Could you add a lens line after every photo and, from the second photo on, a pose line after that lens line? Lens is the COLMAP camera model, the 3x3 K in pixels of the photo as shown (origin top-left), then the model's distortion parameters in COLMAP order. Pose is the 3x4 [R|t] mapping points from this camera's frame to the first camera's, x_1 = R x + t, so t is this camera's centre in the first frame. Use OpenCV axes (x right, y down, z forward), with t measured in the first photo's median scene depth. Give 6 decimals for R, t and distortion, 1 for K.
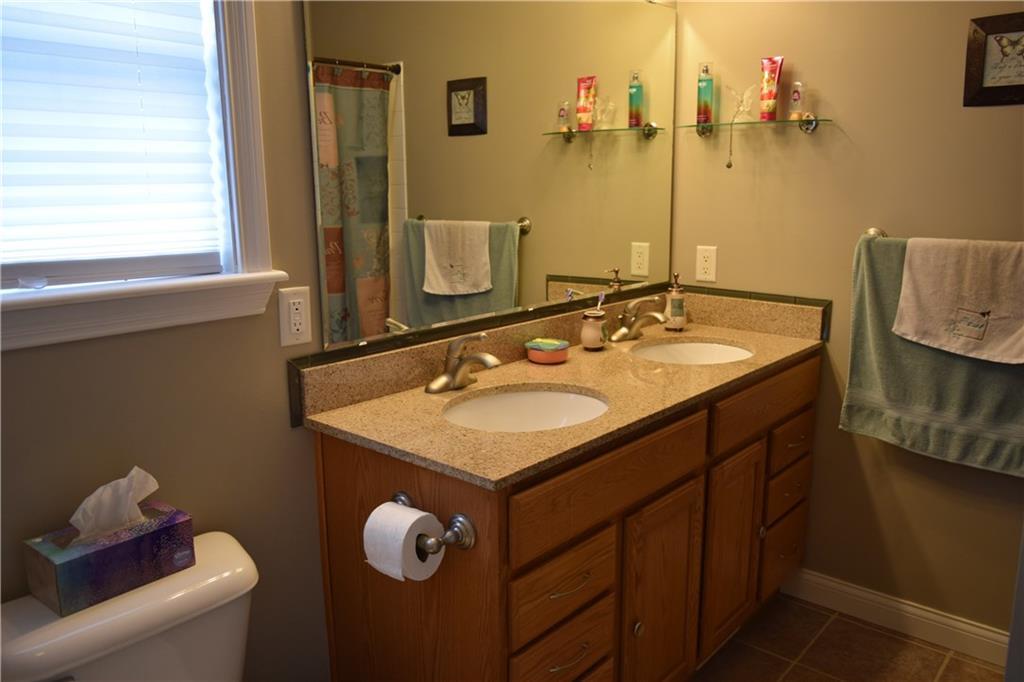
lens RADIAL K [[797.1, 0, 512.1], [0, 797.1, 341.1], [0, 0, 1]] dist [-0.016277, 0.007001]
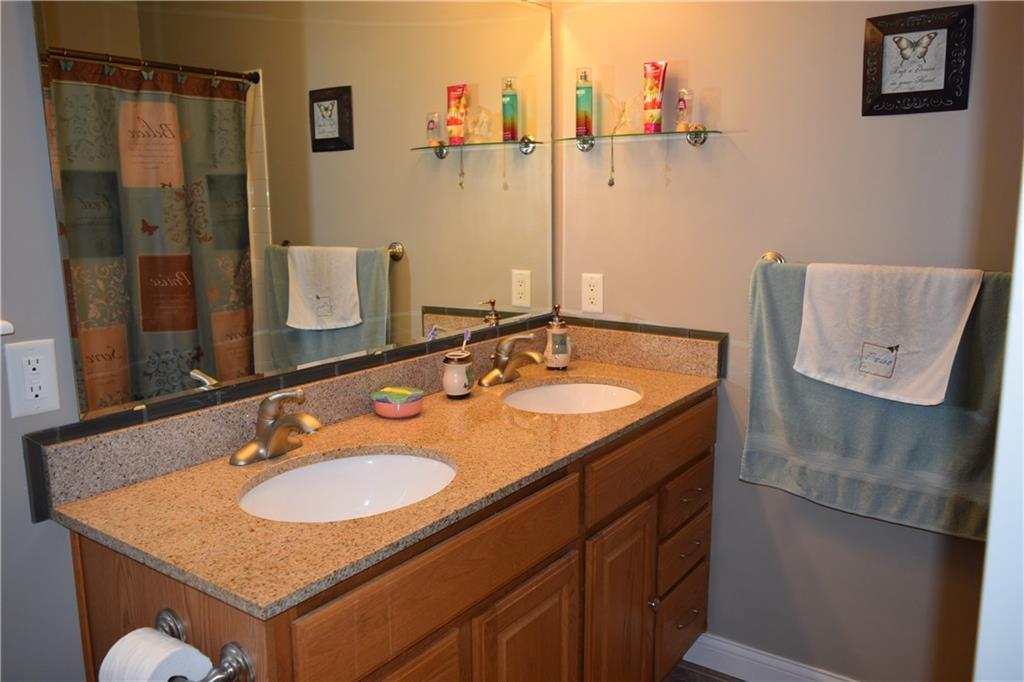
lens RADIAL K [[797.1, 0, 512.0], [0, 797.1, 340.4], [0, 0, 1]] dist [-0.016277, 0.007001]
pose [[0.995952, -0.019495, 0.087746, 0.084765], [0.021712, 0.999467, -0.024381, -0.027568], [-0.087224, 0.026187, 0.995844, 0.136778]]
